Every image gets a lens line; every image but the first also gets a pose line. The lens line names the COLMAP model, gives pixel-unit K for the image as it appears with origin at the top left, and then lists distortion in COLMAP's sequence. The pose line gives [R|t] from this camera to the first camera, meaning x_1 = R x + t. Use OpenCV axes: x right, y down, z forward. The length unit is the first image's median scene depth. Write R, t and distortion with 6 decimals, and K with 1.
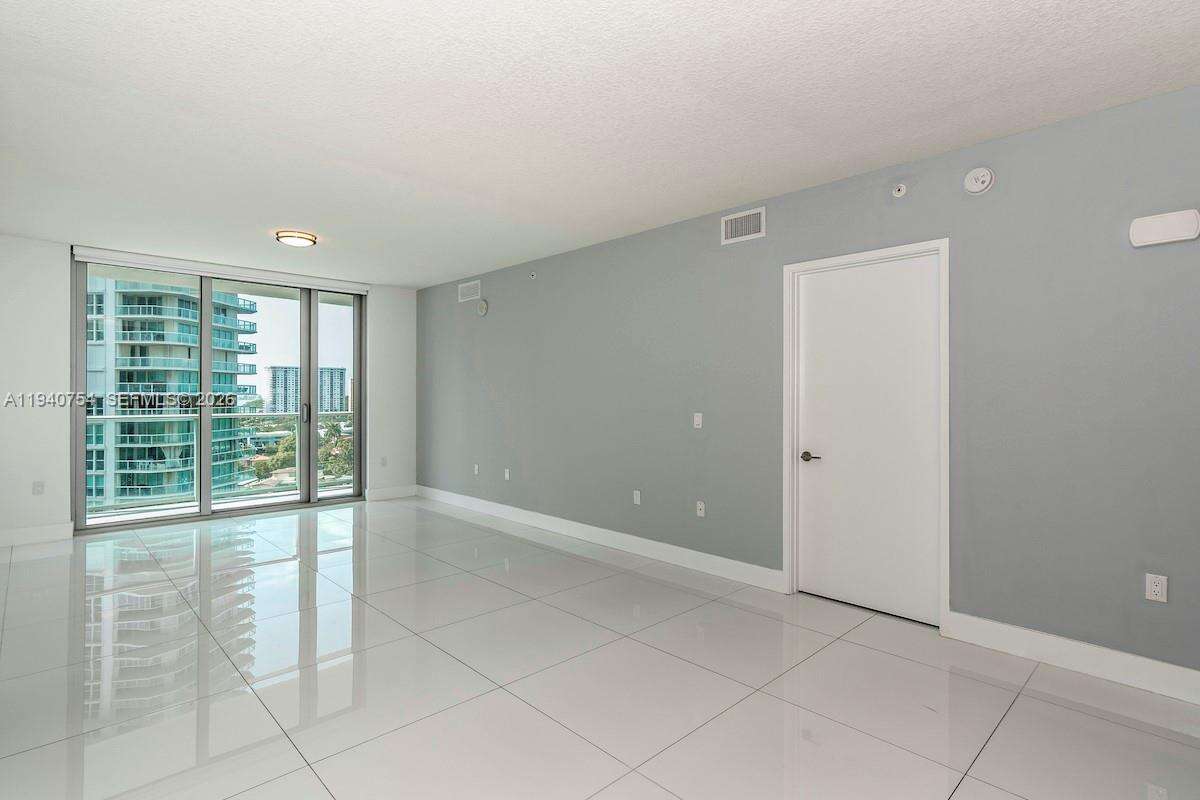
lens RADIAL K [[580.7, 0, 591.3], [0, 580.7, 394.9], [0, 0, 1]] dist [0.000872, 0.001918]
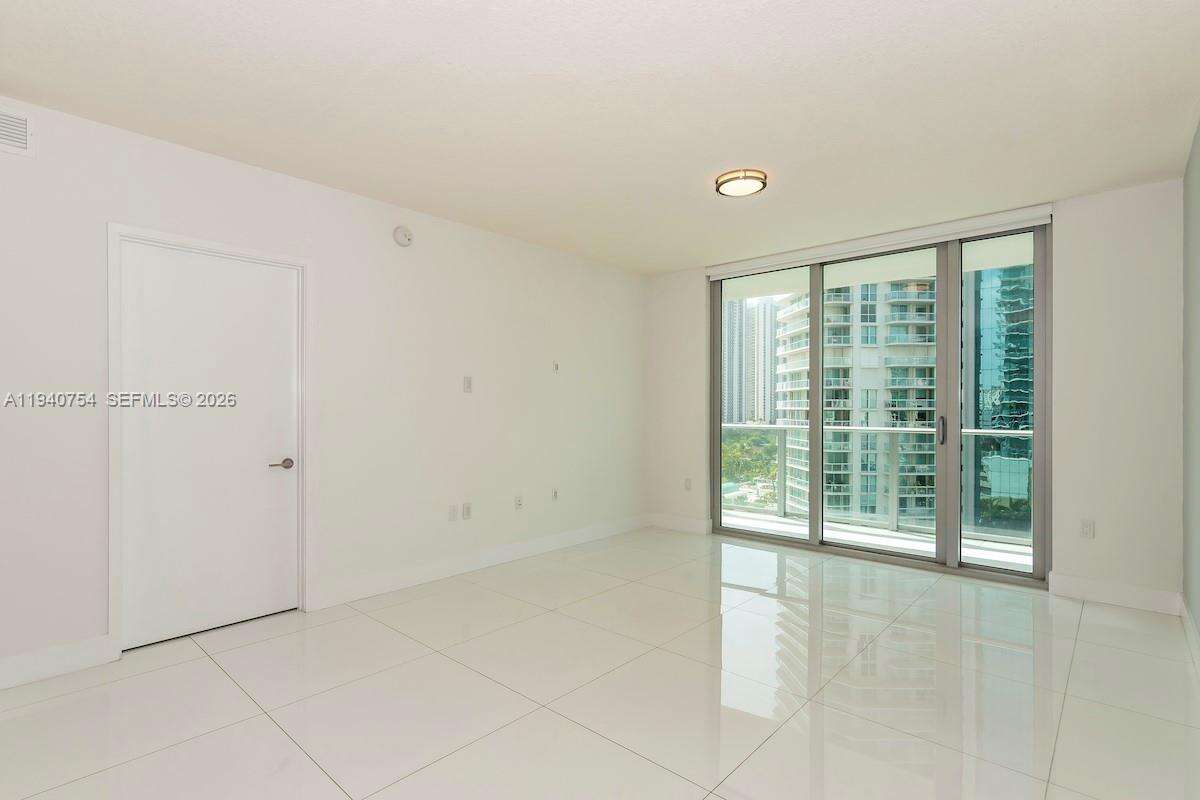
lens RADIAL K [[580.7, 0, 599.6], [0, 580.7, 412.0], [0, 0, 1]] dist [0.000872, 0.001918]
pose [[0.087052, 0.006089, -0.996185, 0.155069], [-0.002235, 0.999980, 0.005917, 0.007641], [0.996201, 0.001712, 0.087064, 0.600727]]
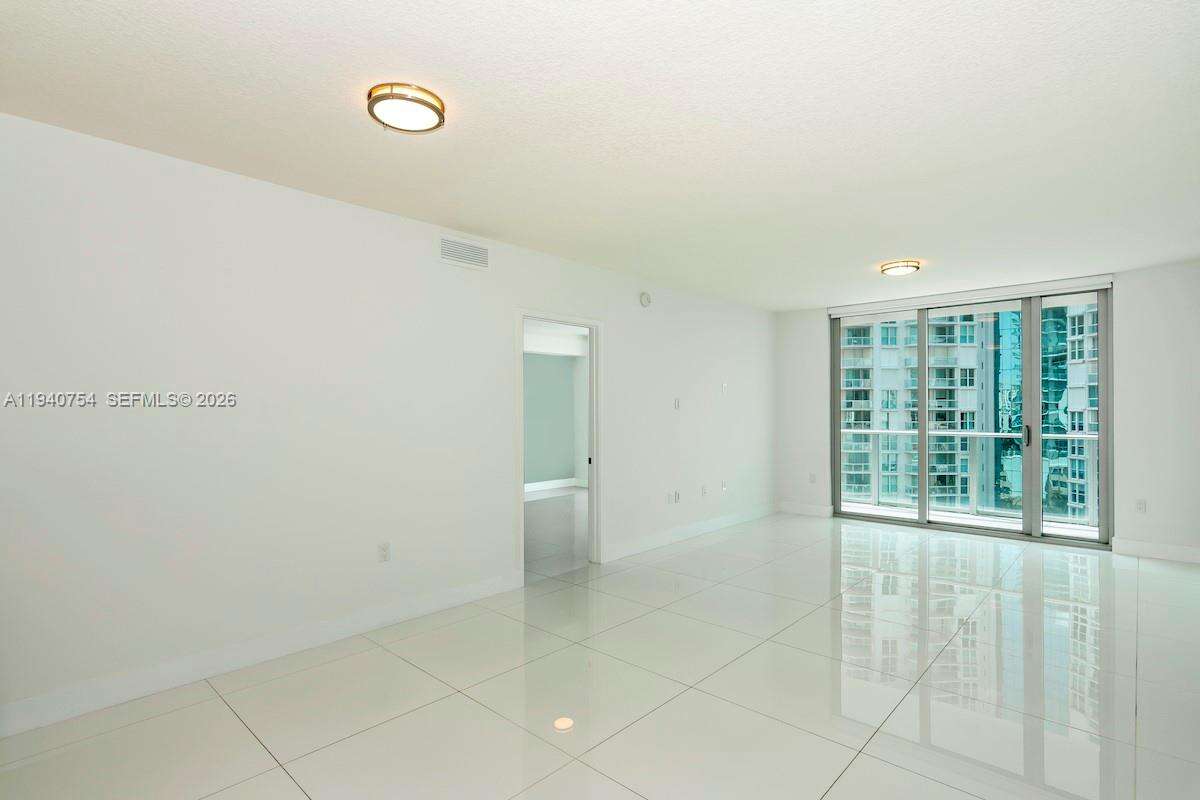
lens RADIAL K [[580.7, 0, 609.2], [0, 580.7, 410.2], [0, 0, 1]] dist [0.000872, 0.001918]
pose [[0.077476, 0.000414, -0.996994, 0.392247], [0.002567, 0.999997, 0.000614, -0.011522], [0.996991, -0.002607, 0.077475, 0.310531]]
